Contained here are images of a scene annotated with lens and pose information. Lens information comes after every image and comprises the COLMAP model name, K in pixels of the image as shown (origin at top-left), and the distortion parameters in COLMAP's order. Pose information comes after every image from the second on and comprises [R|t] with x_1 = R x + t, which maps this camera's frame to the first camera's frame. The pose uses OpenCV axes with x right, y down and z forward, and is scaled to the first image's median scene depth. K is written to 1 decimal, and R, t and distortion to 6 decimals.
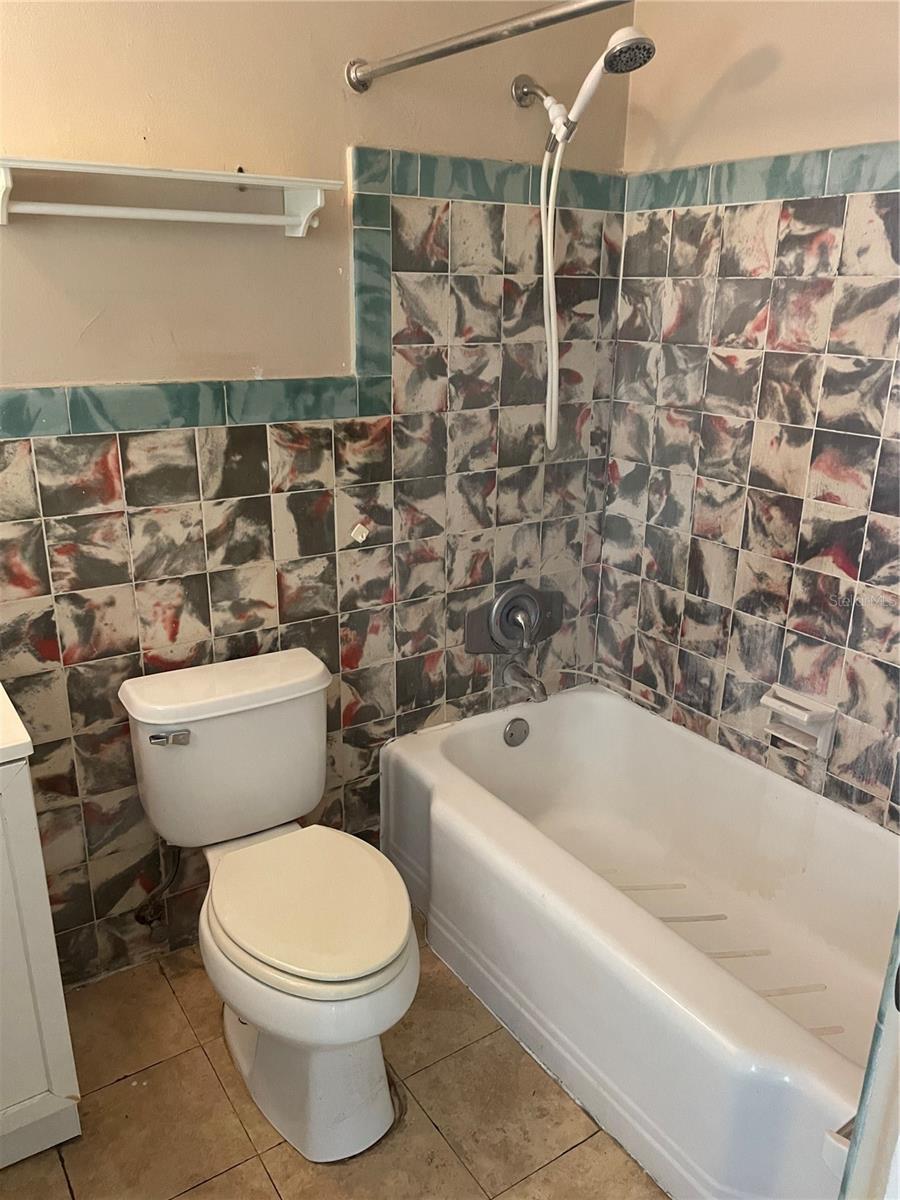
lens RADIAL K [[913.7, 0, 452.1], [0, 913.7, 605.1], [0, 0, 1]] dist [0.091970, -0.107555]
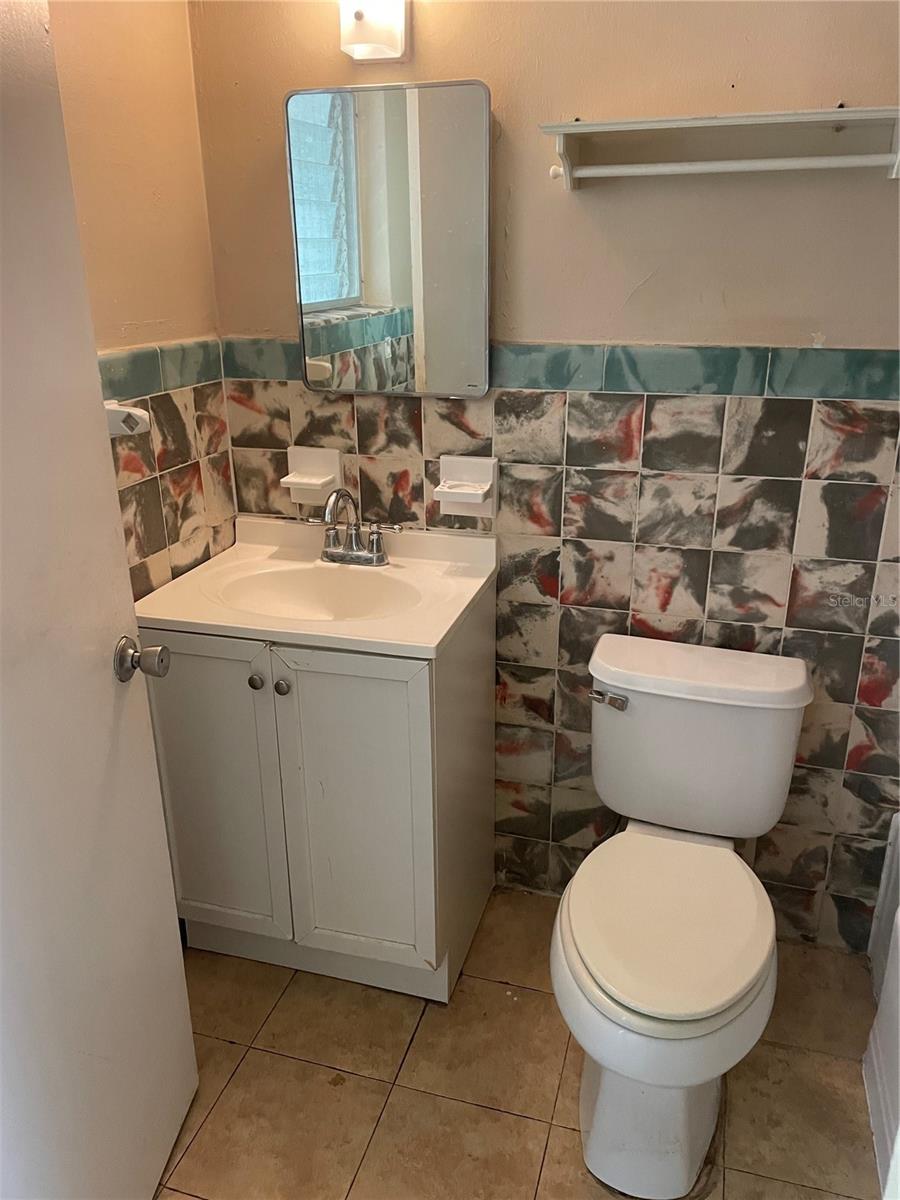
lens RADIAL K [[913.7, 0, 451.4], [0, 913.7, 597.0], [0, 0, 1]] dist [0.091970, -0.107555]
pose [[0.638229, 0.253137, -0.727039, 0.270363], [-0.237783, 0.963037, 0.126569, -0.046757], [0.732204, 0.092097, 0.674829, 0.177260]]
